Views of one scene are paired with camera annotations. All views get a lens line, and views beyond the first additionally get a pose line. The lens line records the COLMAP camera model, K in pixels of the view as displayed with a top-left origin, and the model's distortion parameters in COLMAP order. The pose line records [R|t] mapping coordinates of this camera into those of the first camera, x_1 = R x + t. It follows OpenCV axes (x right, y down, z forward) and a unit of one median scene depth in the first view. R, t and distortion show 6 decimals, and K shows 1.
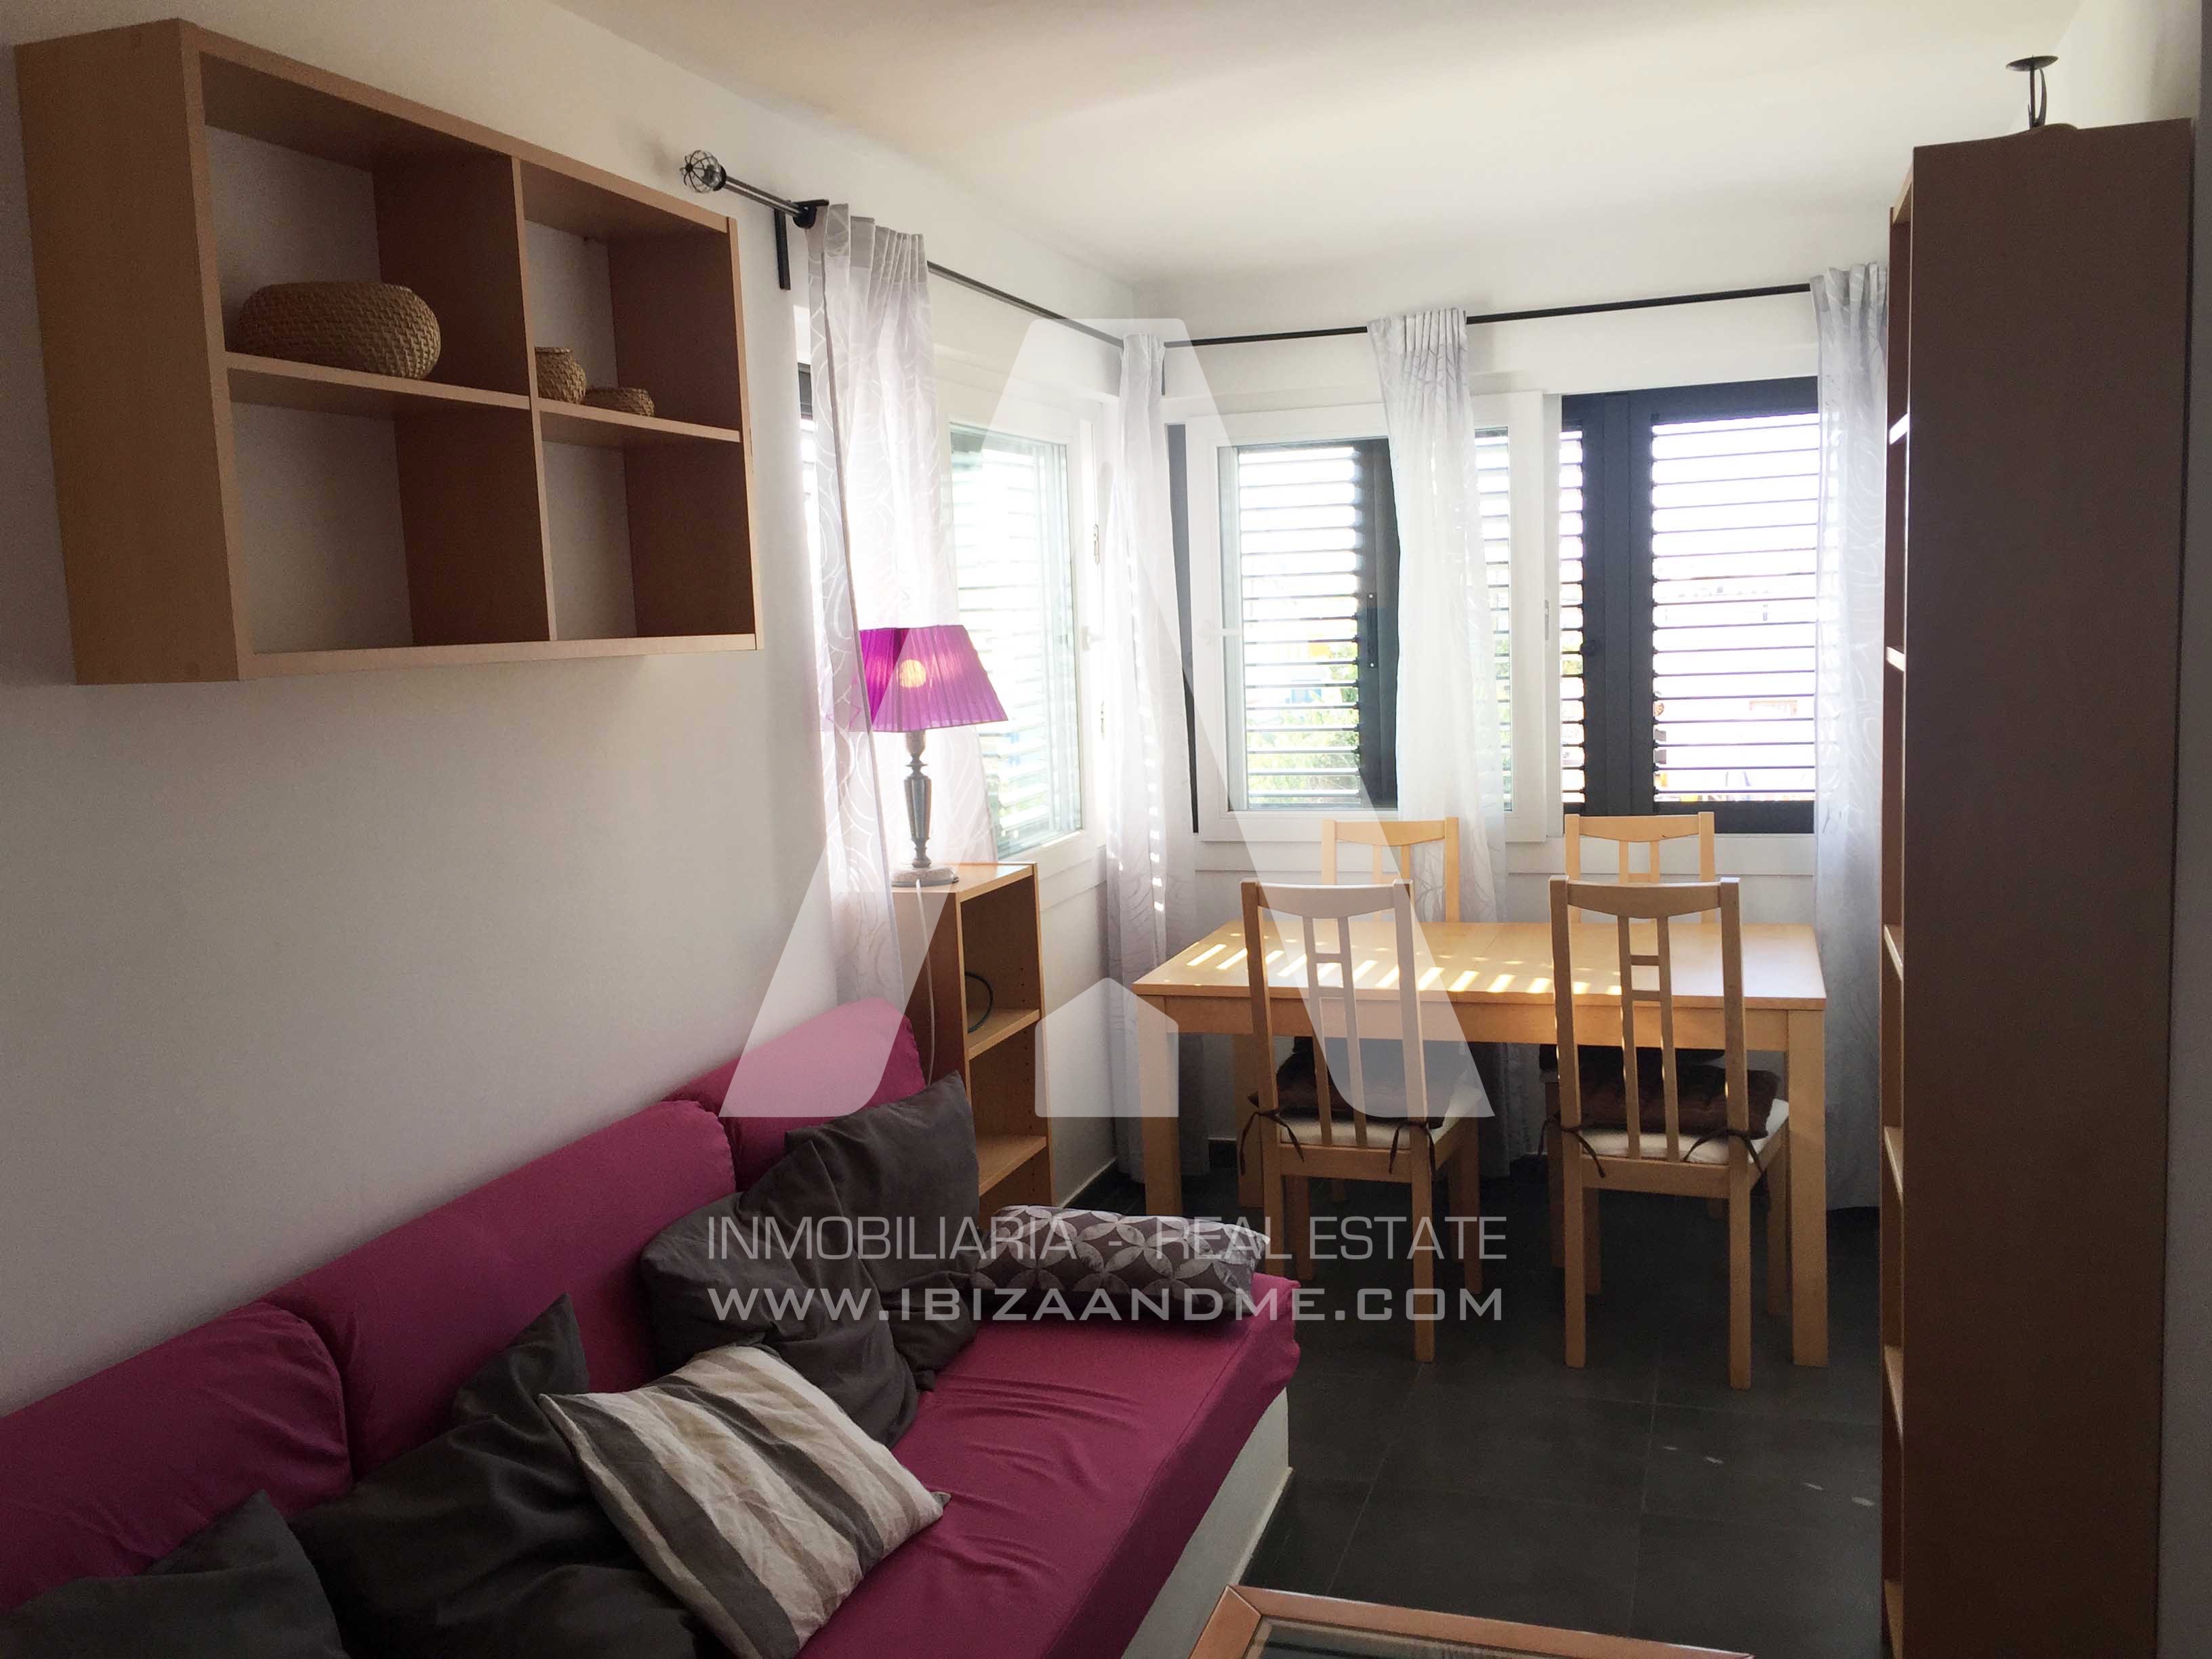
lens RADIAL K [[1894.5, 0, 1106.0], [0, 1894.5, 829.5], [0, 0, 1]] dist [0.095222, -0.130274]
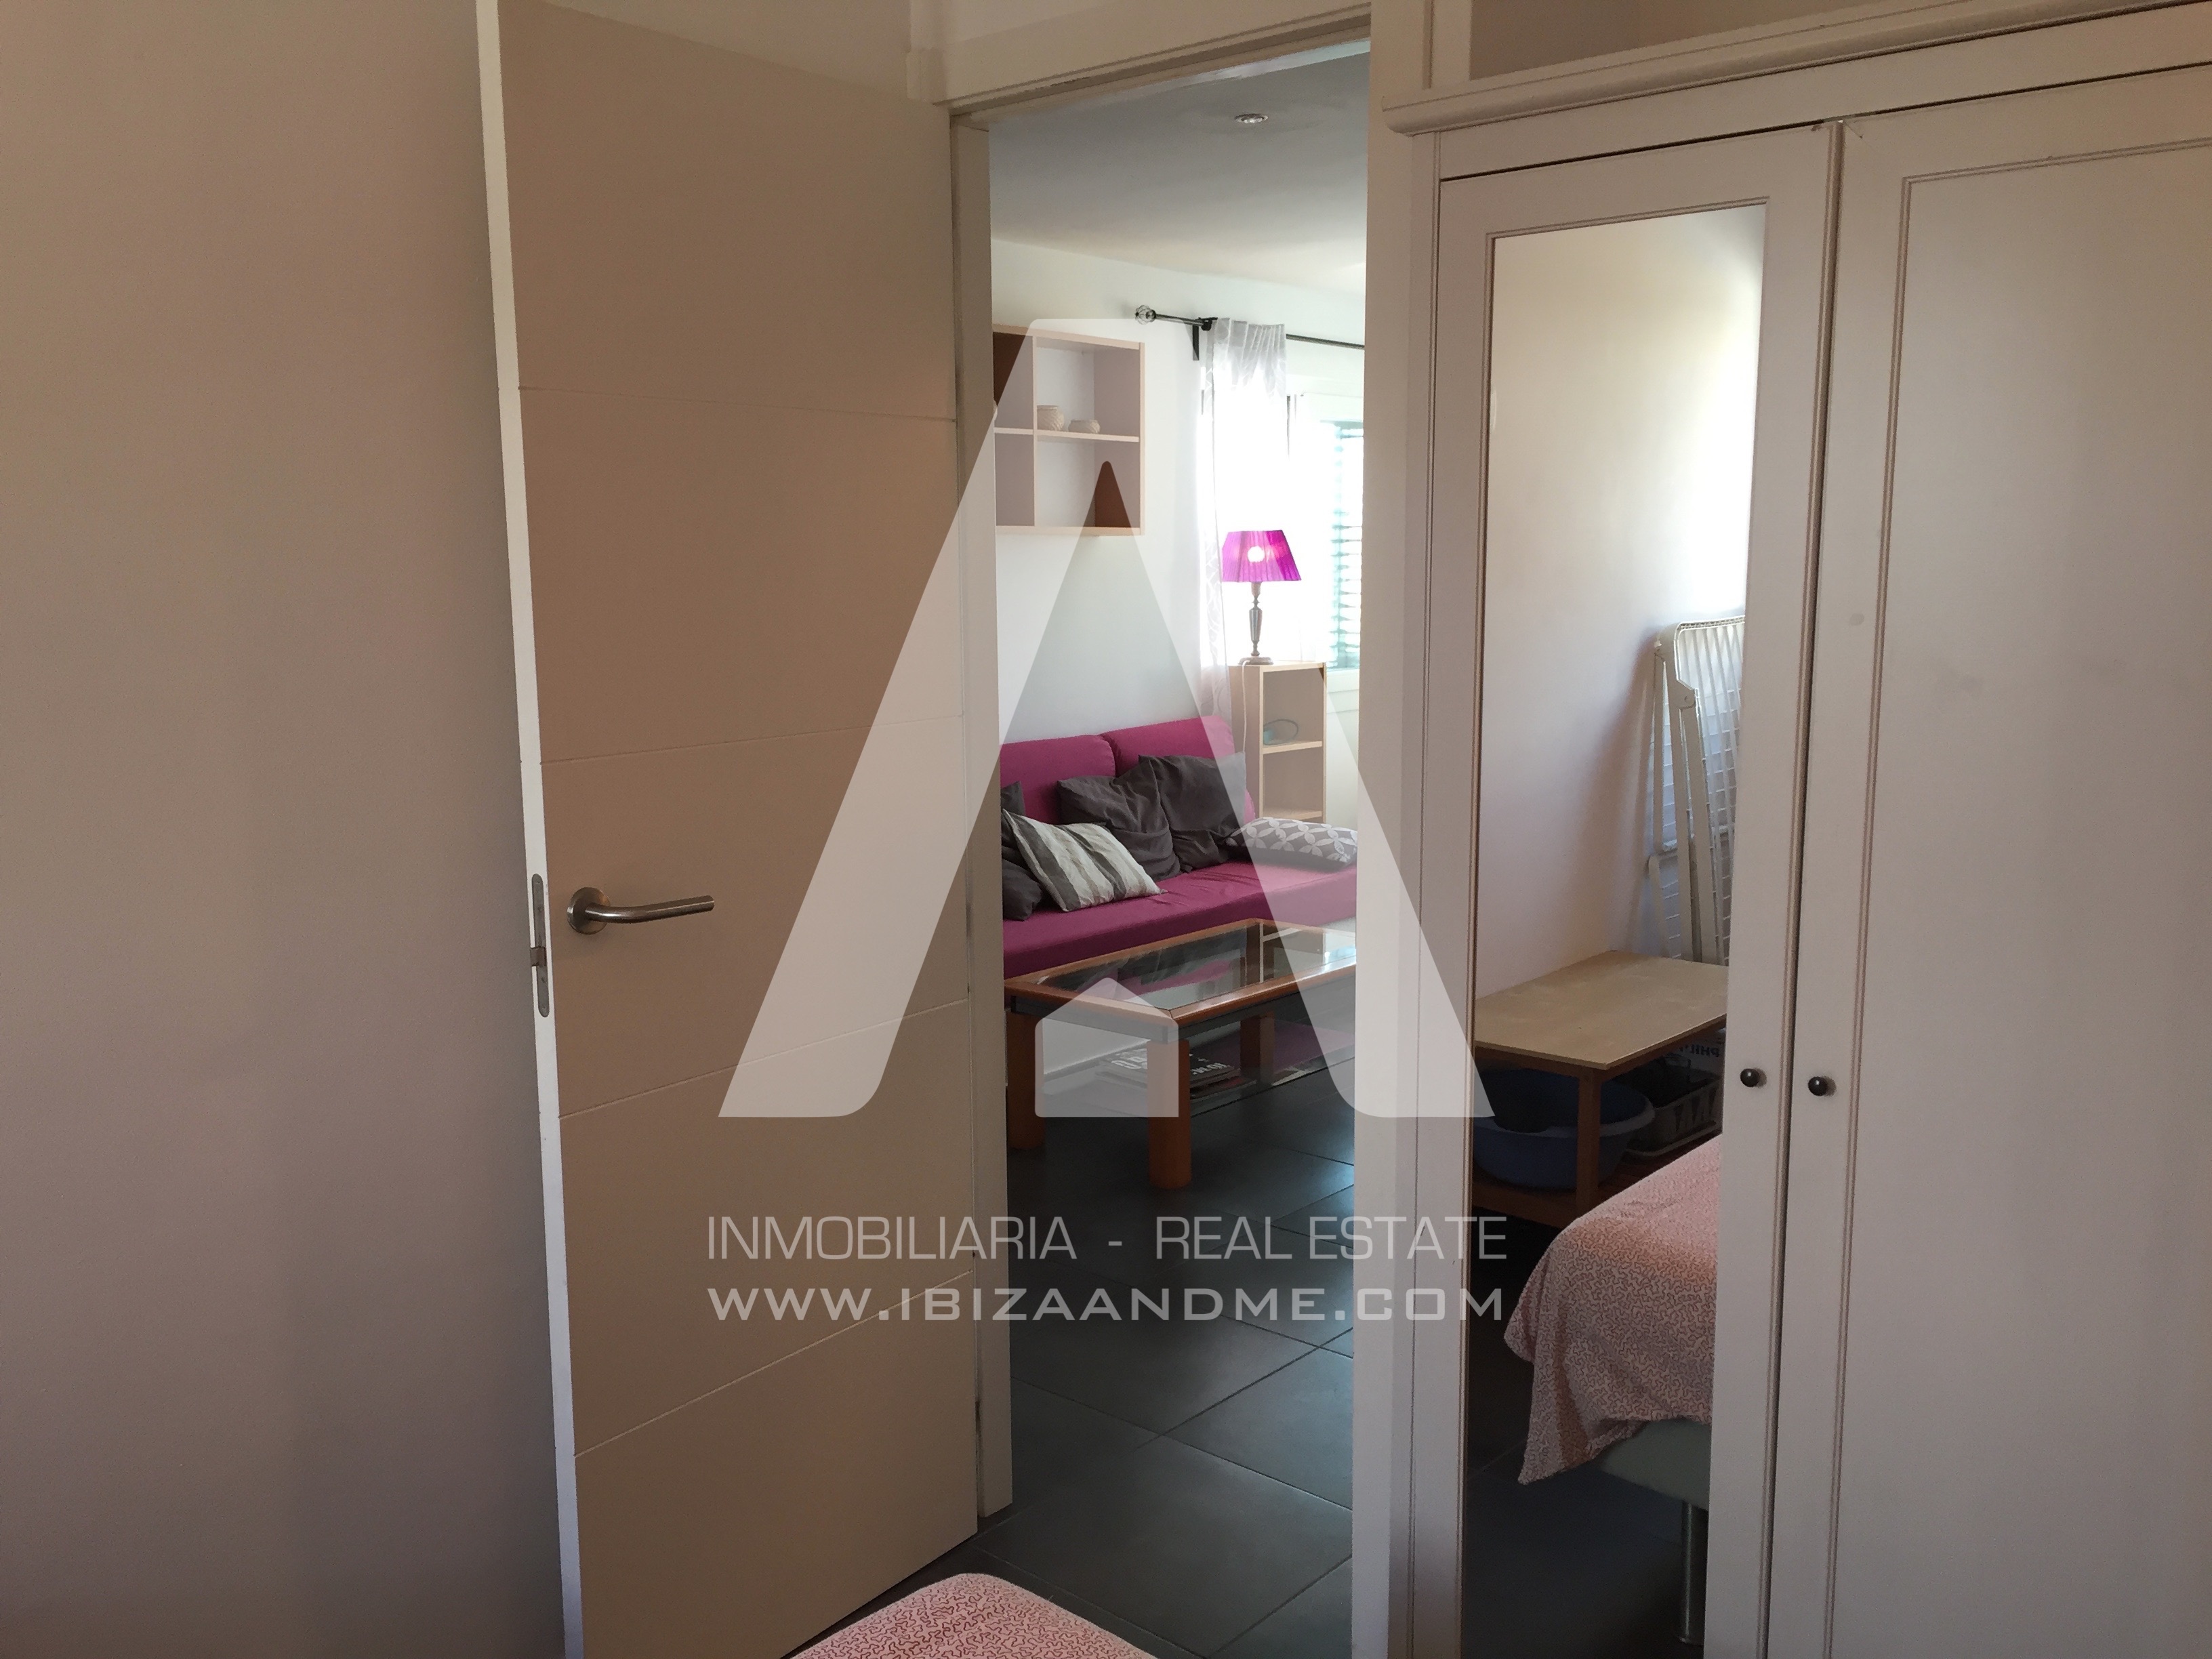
lens RADIAL K [[1894.5, 0, 1106.0], [0, 1894.5, 829.5], [0, 0, 1]] dist [0.095222, -0.130274]
pose [[0.920226, 0.088794, -0.381181, 0.522306], [-0.074024, 0.995833, 0.053270, 0.105640], [0.384323, -0.020804, 0.922964, -0.853533]]
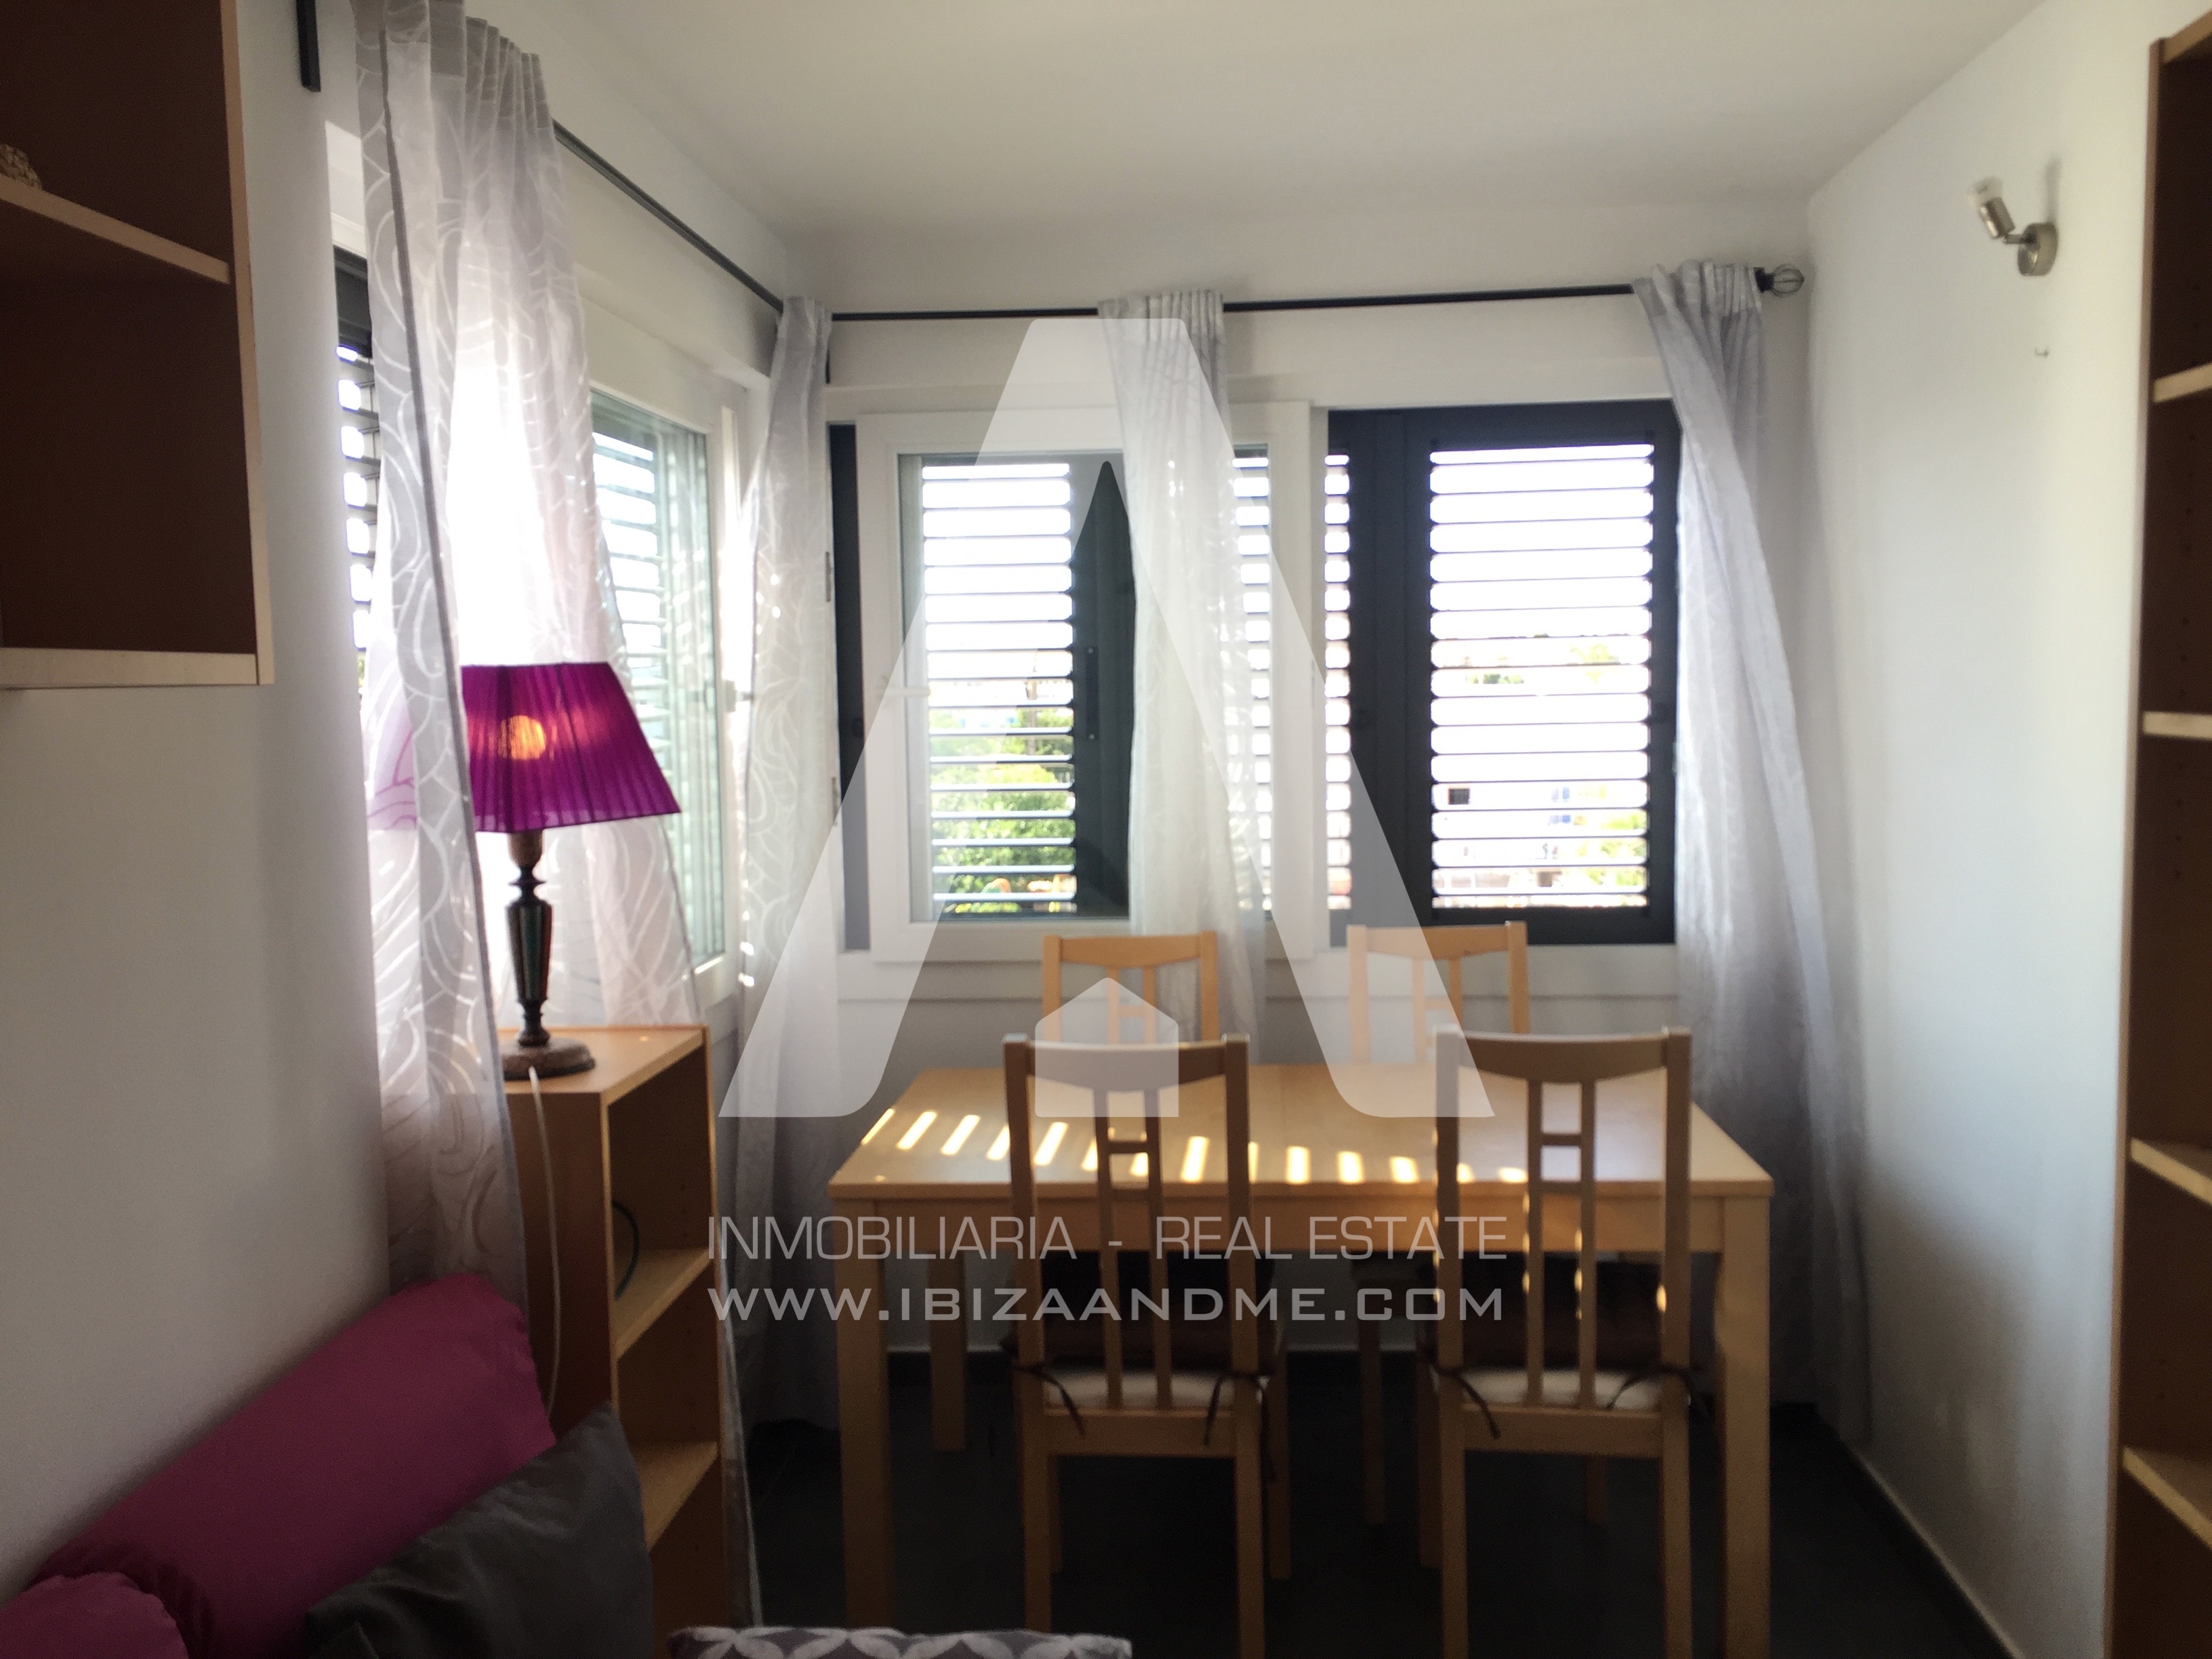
lens RADIAL K [[1870.4, 0, 1116.6], [0, 1870.4, 823.8], [0, 0, 1]] dist [0.090067, -0.122618]
pose [[0.967531, 0.000699, 0.252750, -0.070015], [0.009941, 0.999117, -0.040817, -0.026502], [-0.252556, 0.042005, 0.966670, 0.351144]]
